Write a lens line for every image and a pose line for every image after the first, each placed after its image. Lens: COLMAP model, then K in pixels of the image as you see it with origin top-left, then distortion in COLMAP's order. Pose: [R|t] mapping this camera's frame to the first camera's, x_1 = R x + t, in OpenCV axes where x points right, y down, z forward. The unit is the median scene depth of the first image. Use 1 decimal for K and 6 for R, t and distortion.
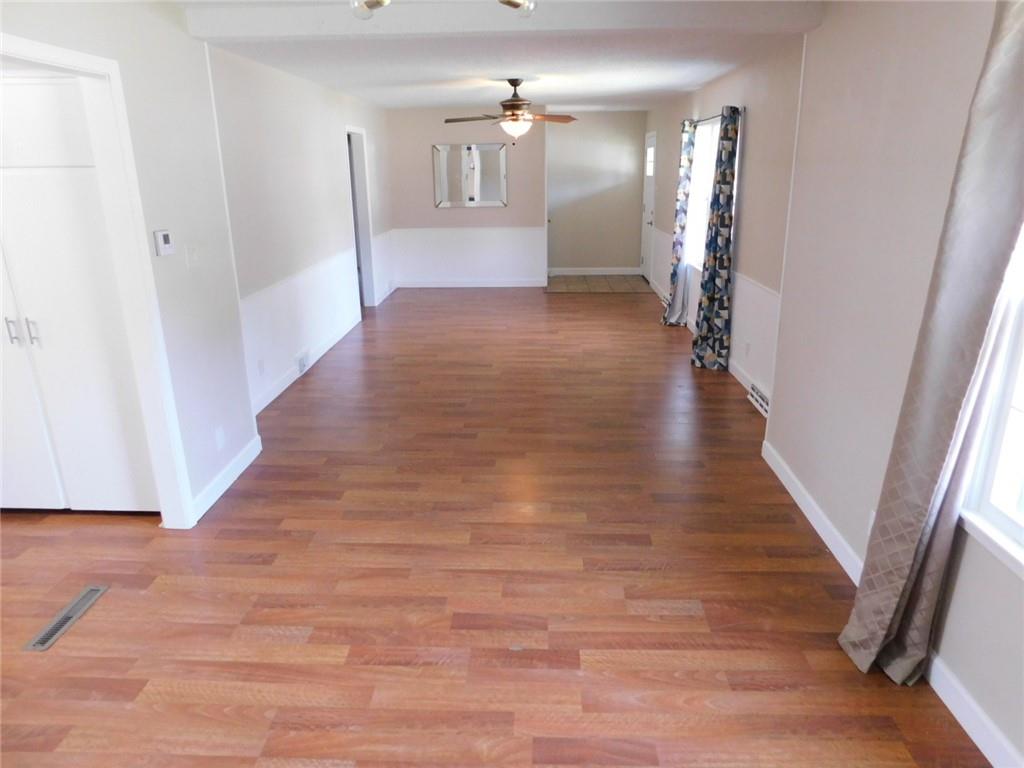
lens RADIAL K [[693.2, 0, 512.0], [0, 693.2, 384.0], [0, 0, 1]] dist [-0.000329, -0.000016]
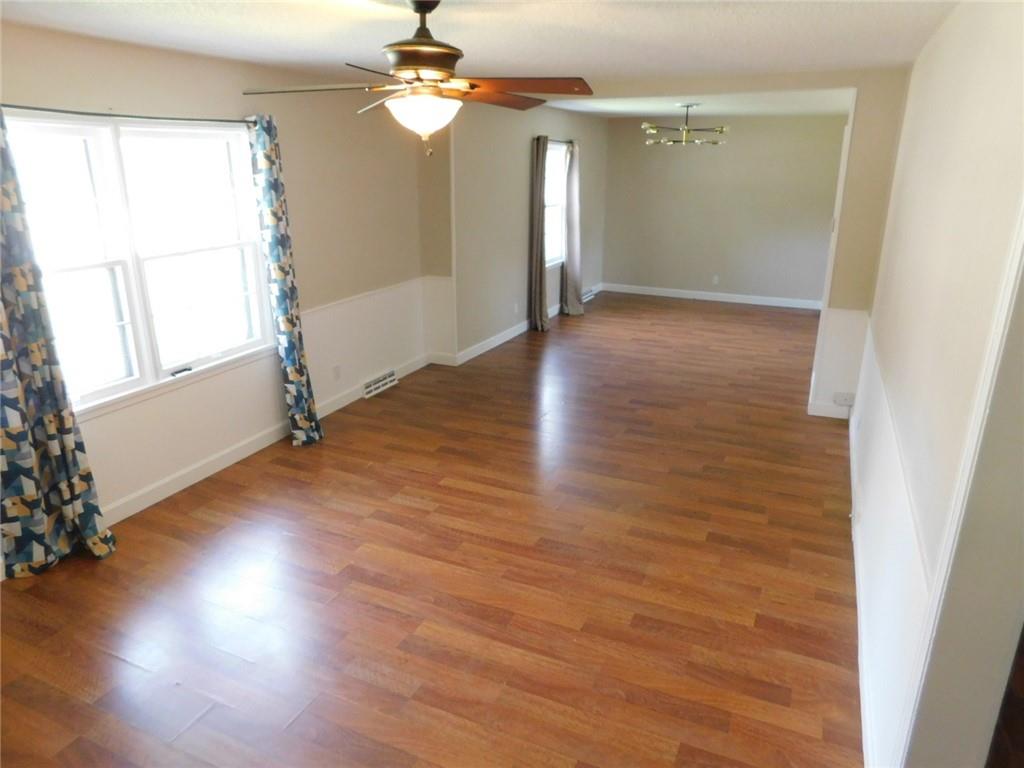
lens RADIAL K [[693.2, 0, 512.0], [0, 693.2, 384.0], [0, 0, 1]] dist [-0.000329, -0.000016]
pose [[-0.925096, -0.118652, 0.360719, -0.362275], [0.112979, 0.820911, 0.559768, -0.811188], [-0.362536, 0.558593, -0.746017, 2.403319]]
